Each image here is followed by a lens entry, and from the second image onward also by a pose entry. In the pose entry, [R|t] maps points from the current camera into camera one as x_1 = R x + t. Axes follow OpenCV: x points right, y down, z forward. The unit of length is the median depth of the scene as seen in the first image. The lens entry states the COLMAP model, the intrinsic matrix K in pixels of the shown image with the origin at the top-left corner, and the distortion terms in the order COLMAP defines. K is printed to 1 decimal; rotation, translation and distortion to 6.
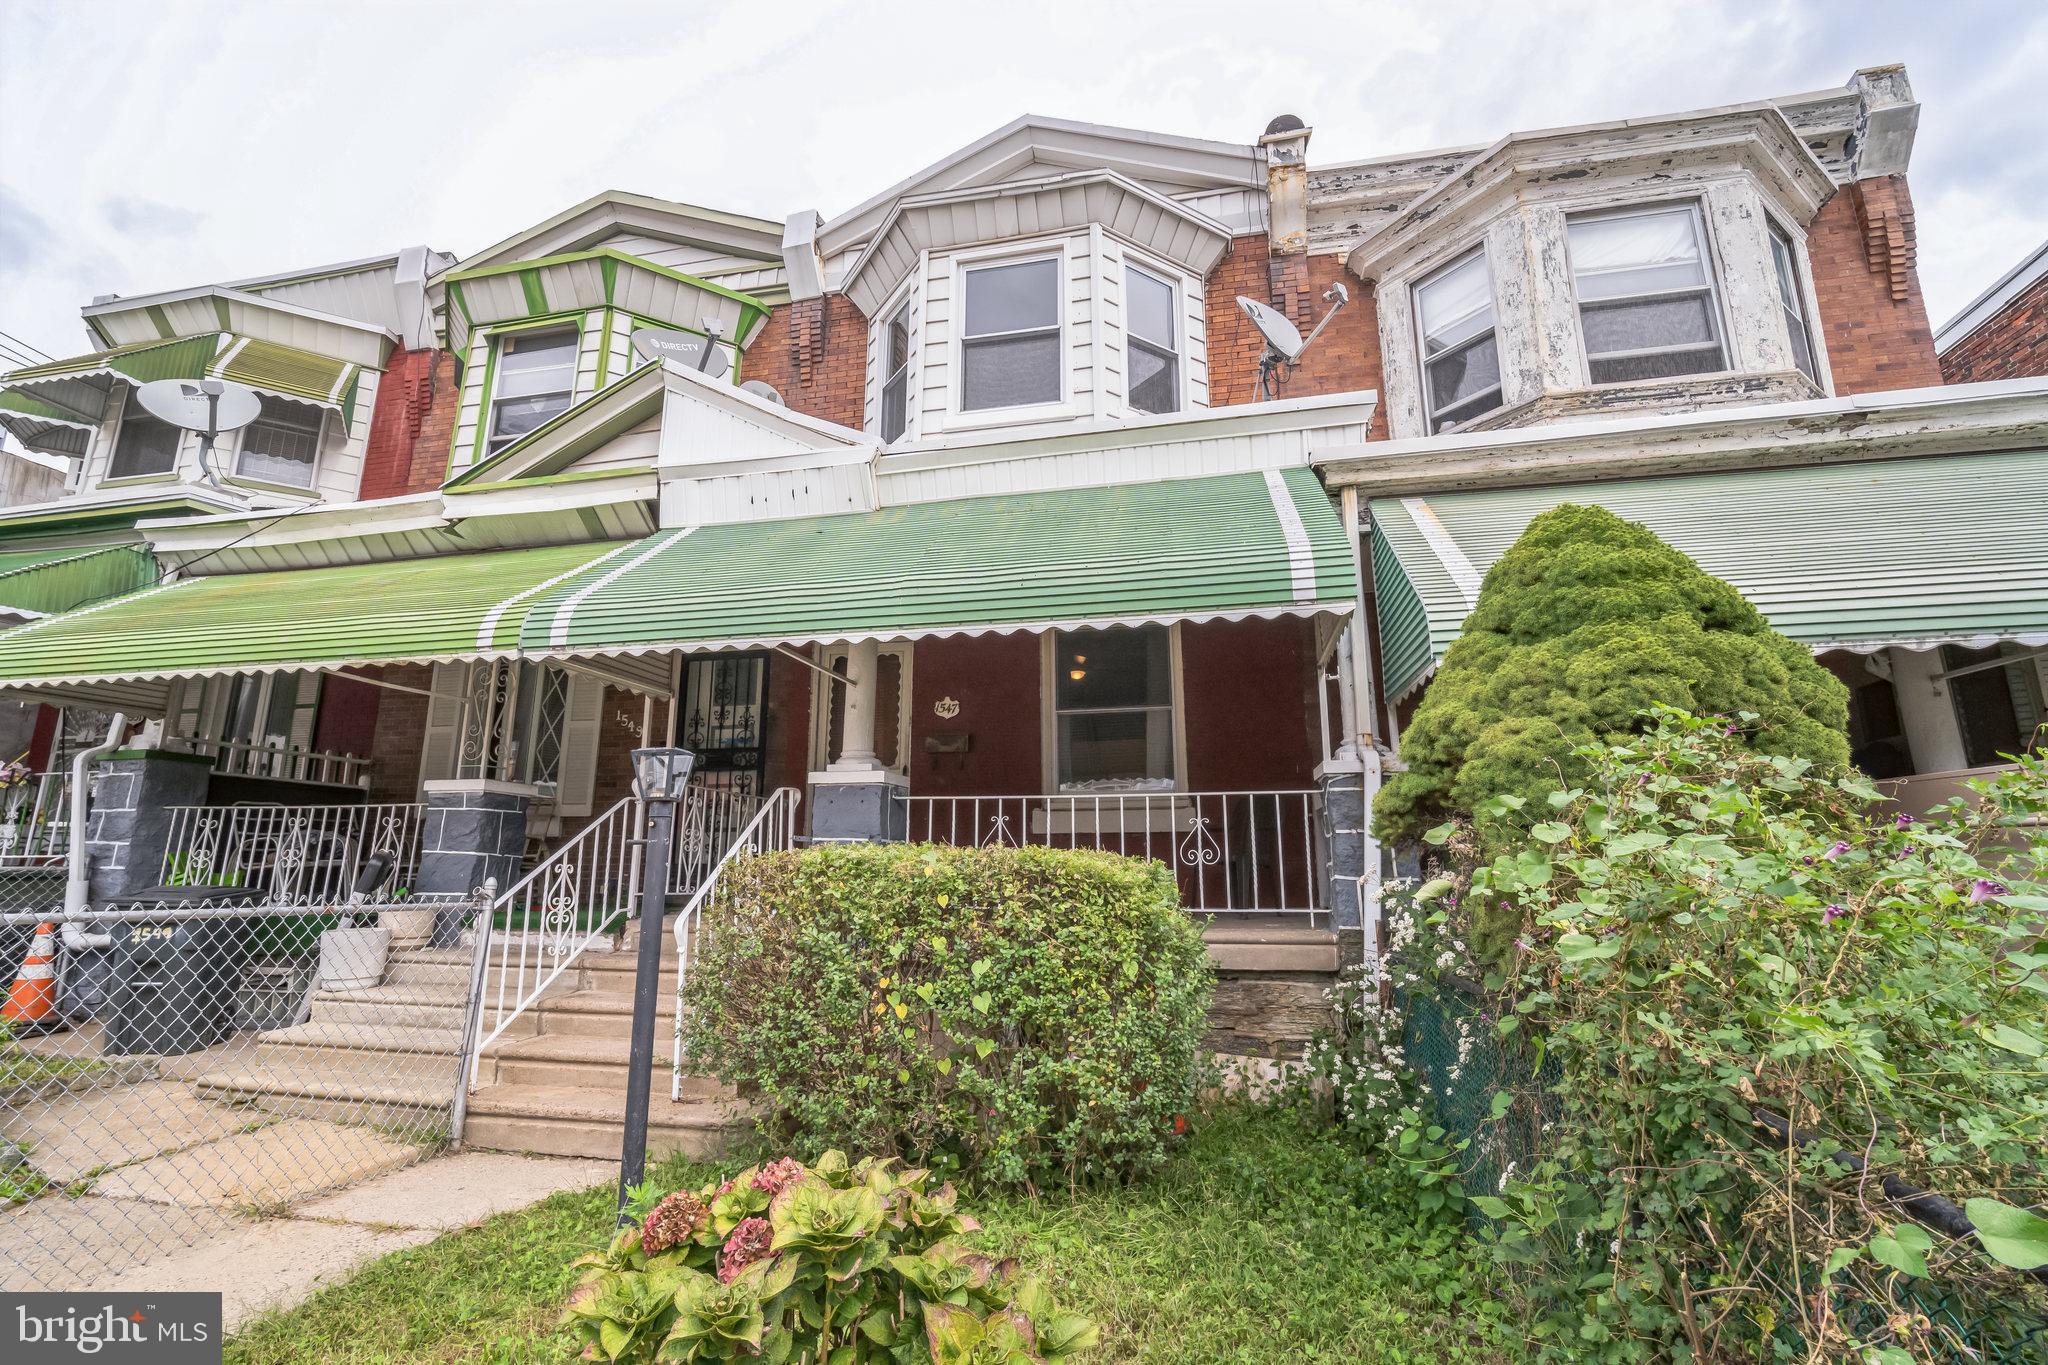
lens RADIAL K [[888.7, 0, 1072.1], [0, 888.7, 680.5], [0, 0, 1]] dist [-0.014084, 0.004122]
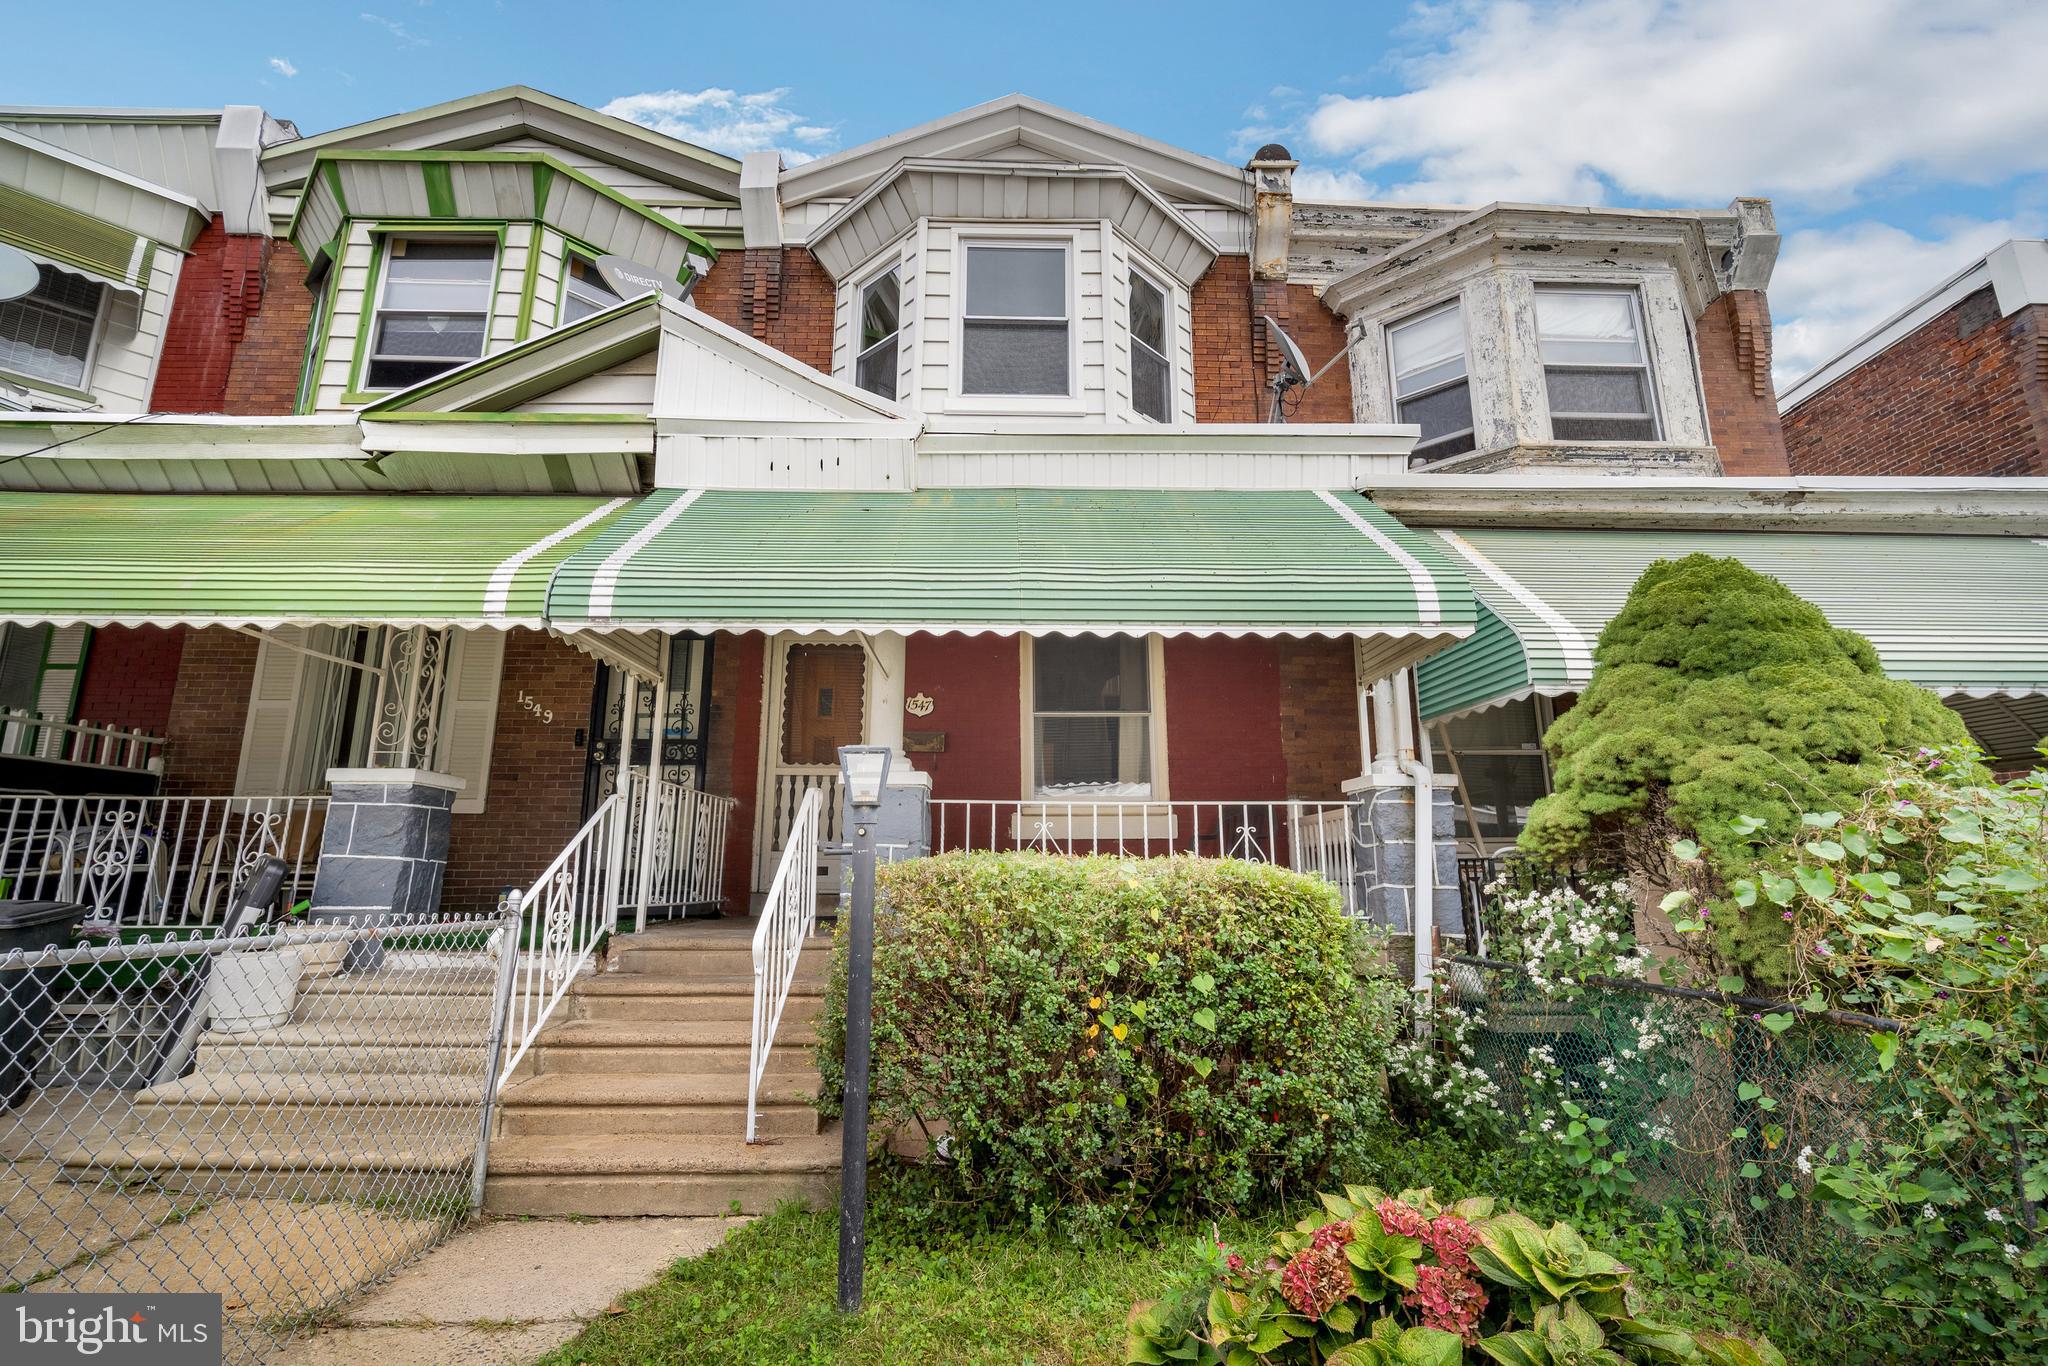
lens RADIAL K [[888.7, 0, 1055.7], [0, 888.7, 691.3], [0, 0, 1]] dist [-0.014084, 0.004122]
pose [[0.972753, 0.046172, 0.227200, -0.256140], [-0.048705, 0.998798, 0.005549, 0.004315], [-0.226671, -0.016464, 0.973832, 0.053924]]
